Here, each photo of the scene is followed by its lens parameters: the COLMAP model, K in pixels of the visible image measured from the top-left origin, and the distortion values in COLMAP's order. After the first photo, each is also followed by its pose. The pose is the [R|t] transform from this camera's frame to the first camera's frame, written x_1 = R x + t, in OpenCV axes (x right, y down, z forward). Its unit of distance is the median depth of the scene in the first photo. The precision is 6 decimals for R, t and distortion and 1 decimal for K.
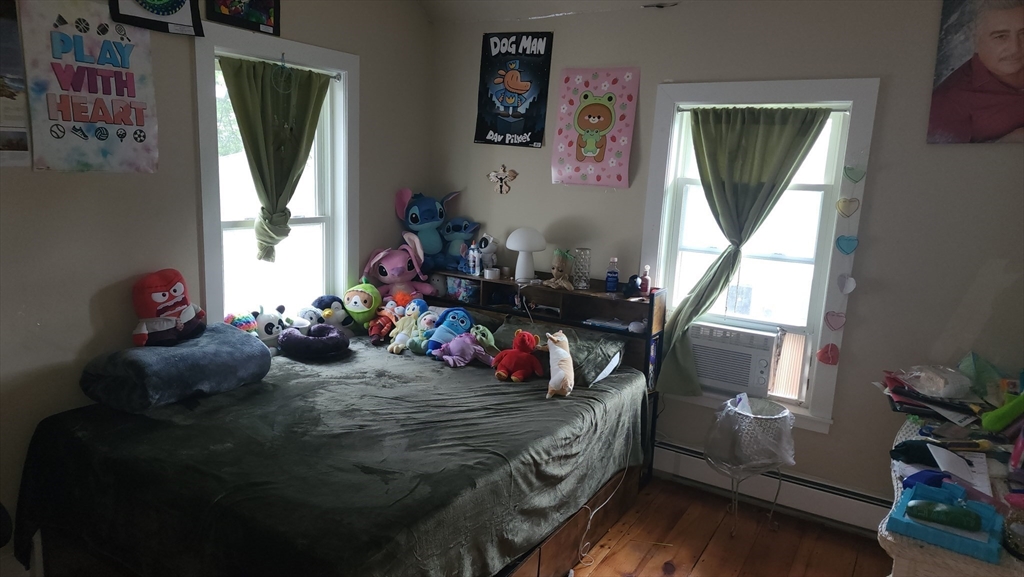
lens RADIAL K [[686.1, 0, 499.6], [0, 686.1, 289.4], [0, 0, 1]] dist [0.050879, -0.033992]
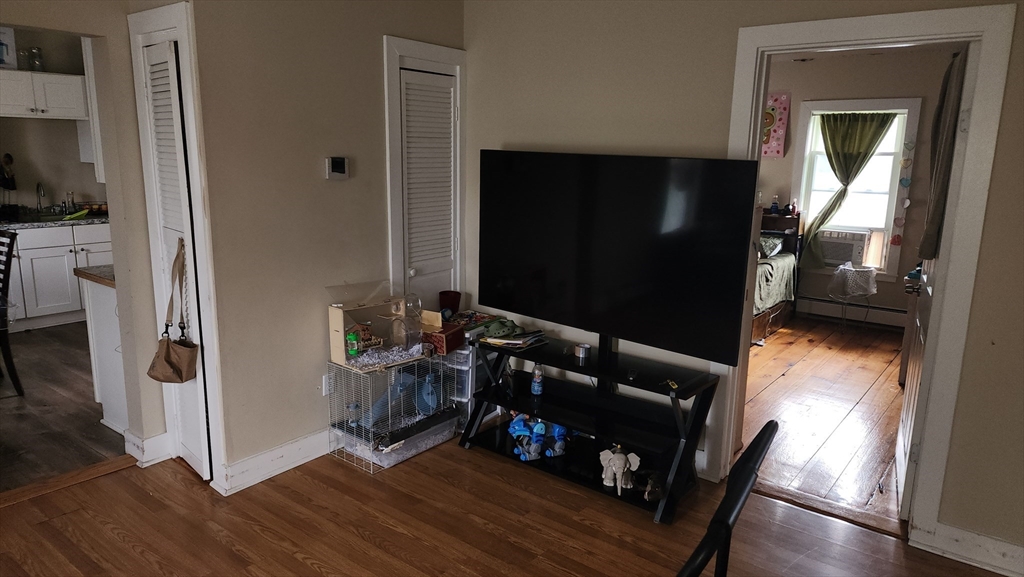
lens RADIAL K [[686.1, 0, 505.8], [0, 686.1, 290.4], [0, 0, 1]] dist [0.050879, -0.033992]
pose [[0.994492, -0.005308, -0.104680, -0.391907], [0.007163, 0.999824, 0.017351, 0.185344], [0.104570, -0.018006, 0.994355, -1.009429]]
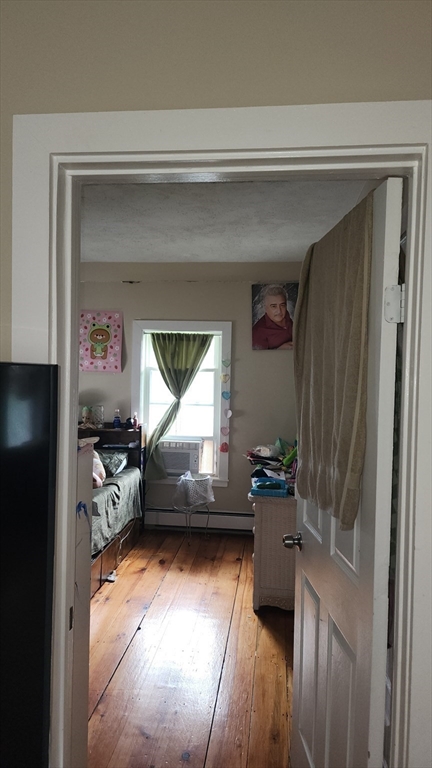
lens RADIAL K [[519.0, 0, 218.4], [0, 519.0, 387.1], [0, 0, 1]] dist [0.102942, -0.002051]
pose [[0.897743, -0.034964, 0.439129, -0.220283], [0.096259, 0.988326, -0.118097, 0.093015], [-0.429873, 0.148291, 0.890628, -0.413166]]
